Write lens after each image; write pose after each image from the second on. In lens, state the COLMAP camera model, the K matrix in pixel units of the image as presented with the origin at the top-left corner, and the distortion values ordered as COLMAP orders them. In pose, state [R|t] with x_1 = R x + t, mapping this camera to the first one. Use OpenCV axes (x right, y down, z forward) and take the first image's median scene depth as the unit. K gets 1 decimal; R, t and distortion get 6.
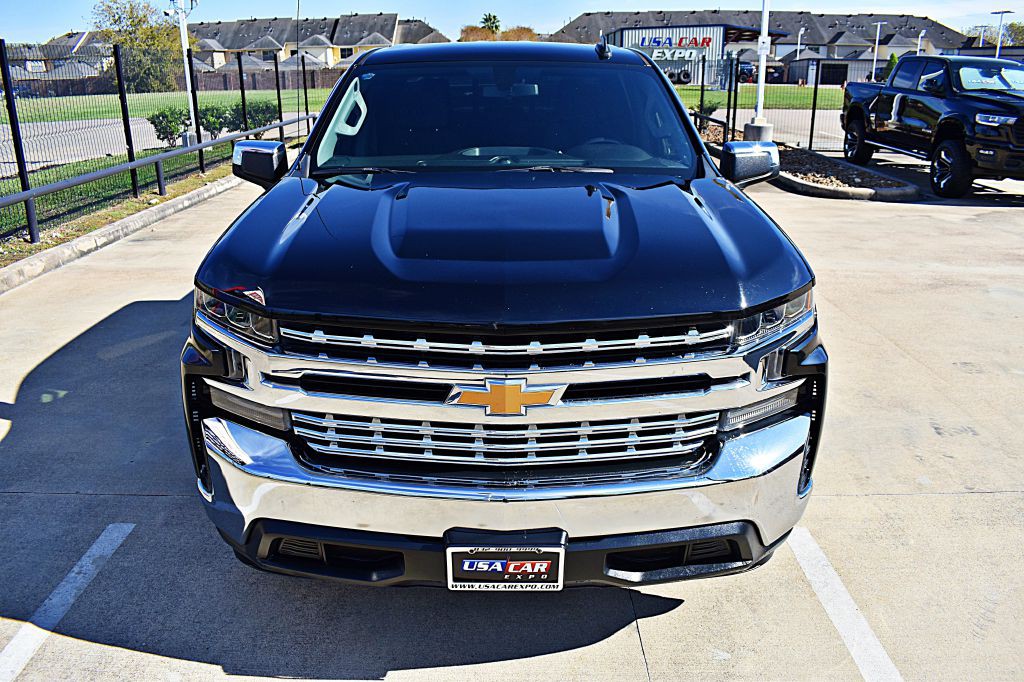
lens RADIAL K [[788.2, 0, 507.9], [0, 788.2, 338.5], [0, 0, 1]] dist [-0.101713, 0.020623]
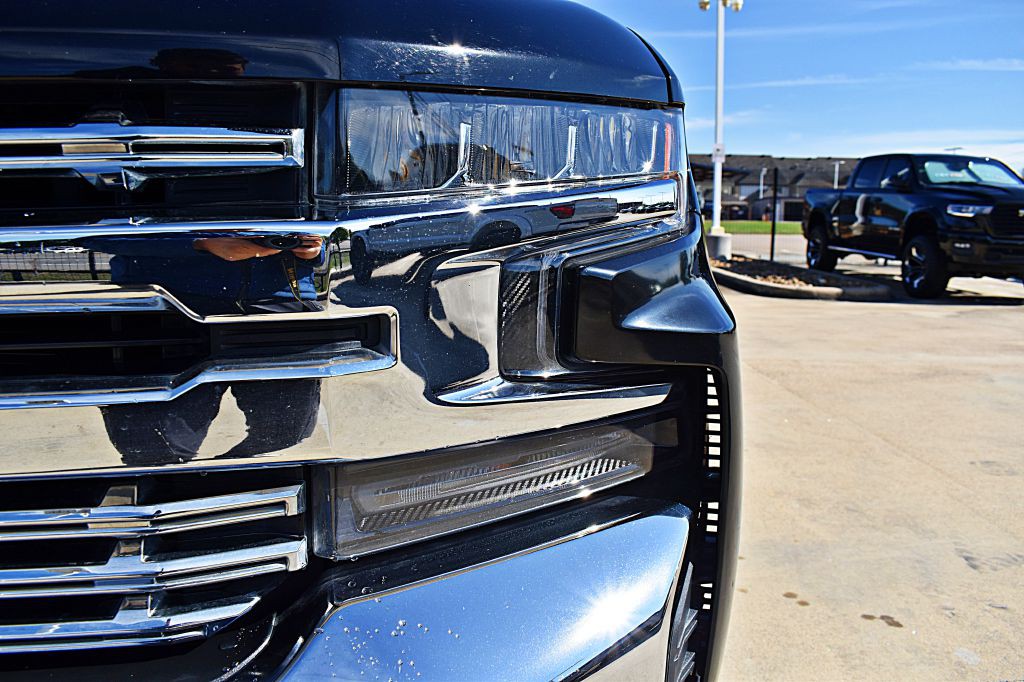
lens RADIAL K [[788.2, 0, 507.9], [0, 788.2, 338.5], [0, 0, 1]] dist [-0.101713, 0.020623]
pose [[0.999504, 0.005198, 0.031074, 0.073510], [0.000208, 0.985186, -0.171491, 0.020106], [-0.031505, 0.171412, 0.984696, 0.162416]]
